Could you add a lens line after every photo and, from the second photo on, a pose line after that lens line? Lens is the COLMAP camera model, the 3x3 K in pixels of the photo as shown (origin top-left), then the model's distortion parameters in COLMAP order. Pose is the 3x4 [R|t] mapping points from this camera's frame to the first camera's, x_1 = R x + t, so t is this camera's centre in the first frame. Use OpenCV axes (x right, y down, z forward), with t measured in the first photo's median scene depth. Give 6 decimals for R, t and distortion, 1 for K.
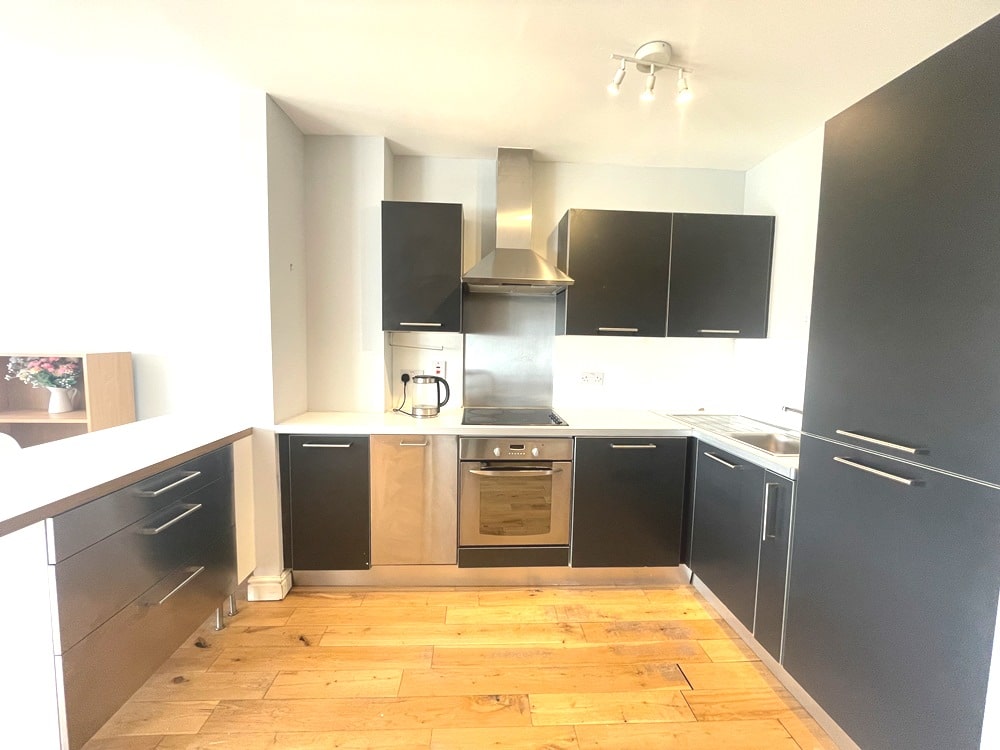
lens RADIAL K [[404.8, 0, 499.2], [0, 404.8, 375.5], [0, 0, 1]] dist [-0.002483, 0.000419]
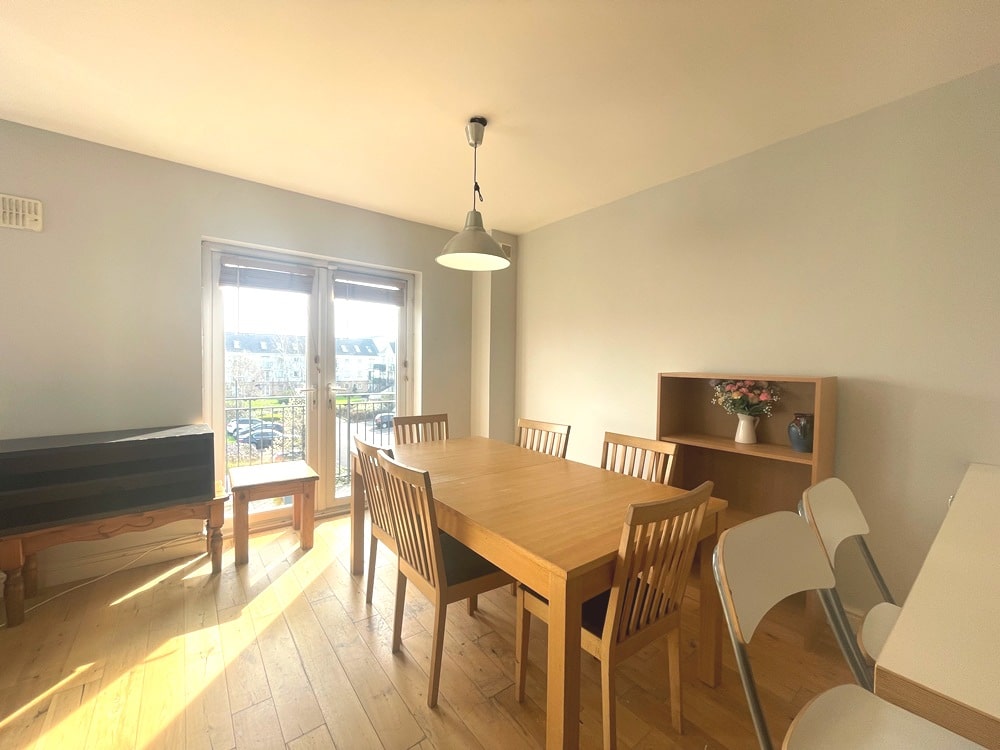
lens RADIAL K [[404.8, 0, 497.8], [0, 404.8, 374.5], [0, 0, 1]] dist [-0.002483, 0.000419]
pose [[0.575286, 0.010078, -0.817890, -0.773273], [-0.071299, 0.996736, -0.037869, 0.015647], [0.814839, 0.080100, 0.574127, 0.032095]]
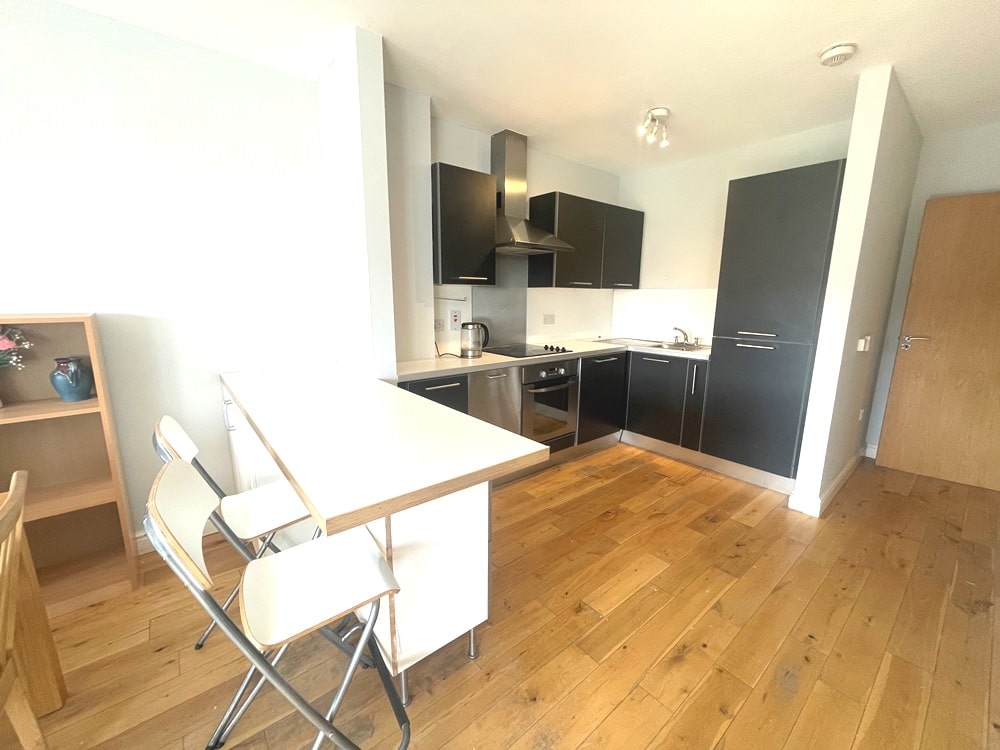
lens RADIAL K [[404.8, 0, 499.9], [0, 404.8, 375.5], [0, 0, 1]] dist [-0.002483, 0.000419]
pose [[0.804419, -0.129666, 0.579739, -0.908113], [0.058219, 0.988398, 0.140286, -0.008667], [-0.591203, -0.079097, 0.802635, -0.013910]]
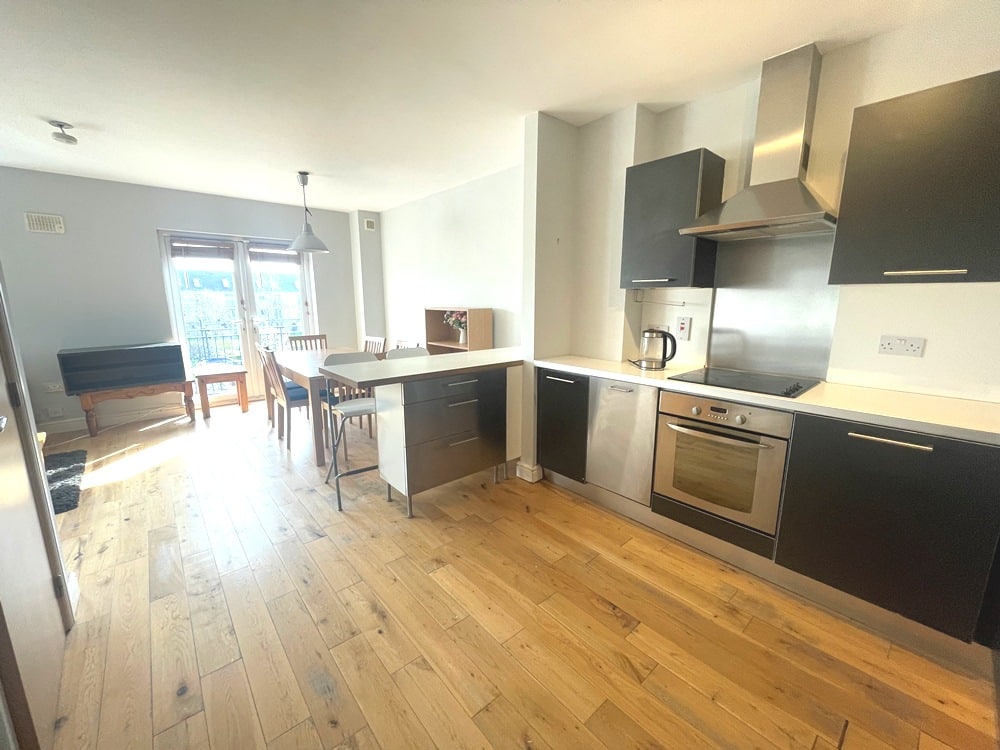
lens RADIAL K [[404.8, 0, 499.5], [0, 404.8, 375.3], [0, 0, 1]] dist [-0.002483, 0.000419]
pose [[0.620284, 0.126765, -0.774066, 0.437950], [-0.052504, 0.991351, 0.120275, 0.011805], [0.782618, -0.033962, 0.621575, 0.032678]]
